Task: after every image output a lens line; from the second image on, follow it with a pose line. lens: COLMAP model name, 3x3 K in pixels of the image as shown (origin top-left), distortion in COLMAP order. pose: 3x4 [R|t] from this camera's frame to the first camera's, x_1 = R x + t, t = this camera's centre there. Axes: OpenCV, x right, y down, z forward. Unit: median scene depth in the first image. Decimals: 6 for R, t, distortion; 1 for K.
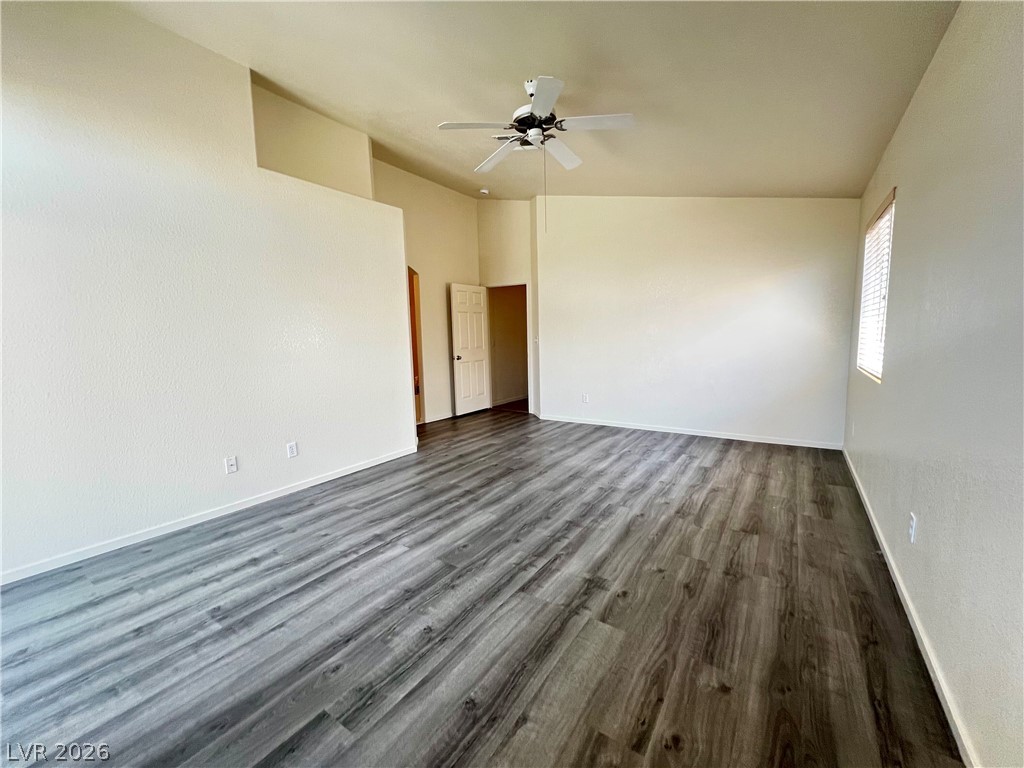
lens RADIAL K [[410.0, 0, 512.8], [0, 410.0, 382.1], [0, 0, 1]] dist [-0.003266, 0.000826]
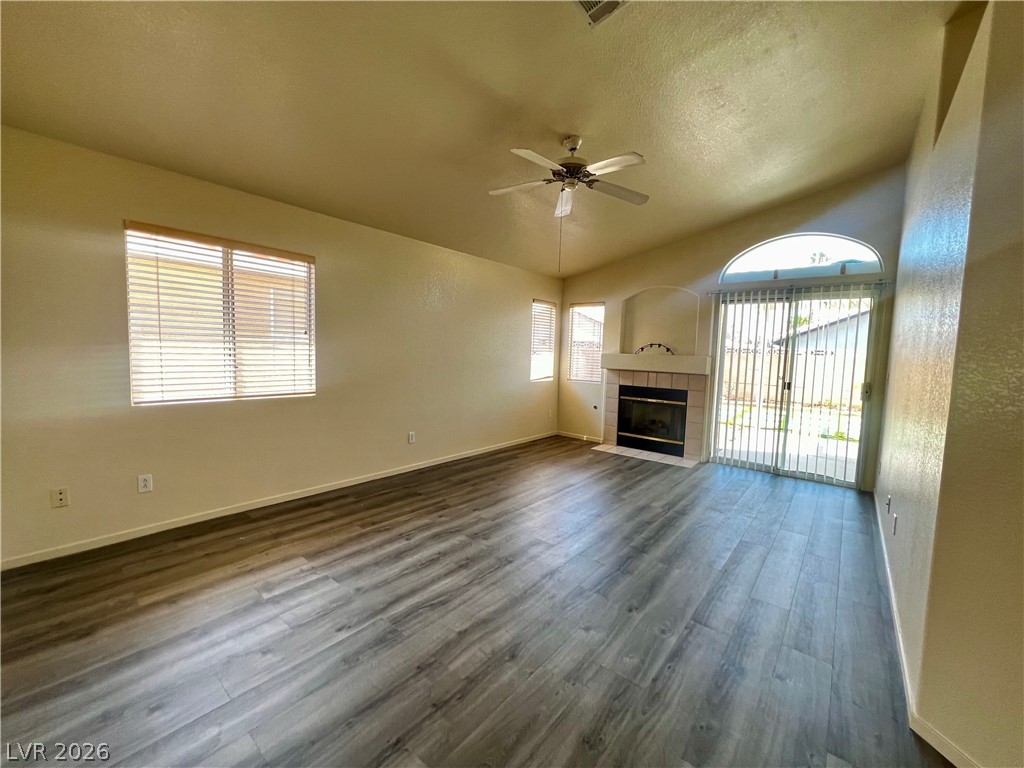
lens RADIAL K [[410.0, 0, 512.8], [0, 410.0, 382.1], [0, 0, 1]] dist [-0.003266, 0.000826]
pose [[-0.995260, -0.015889, 0.095940, 0.089204], [0.002362, 0.982321, 0.187187, -0.260614], [-0.097219, 0.186526, -0.977628, 2.001335]]
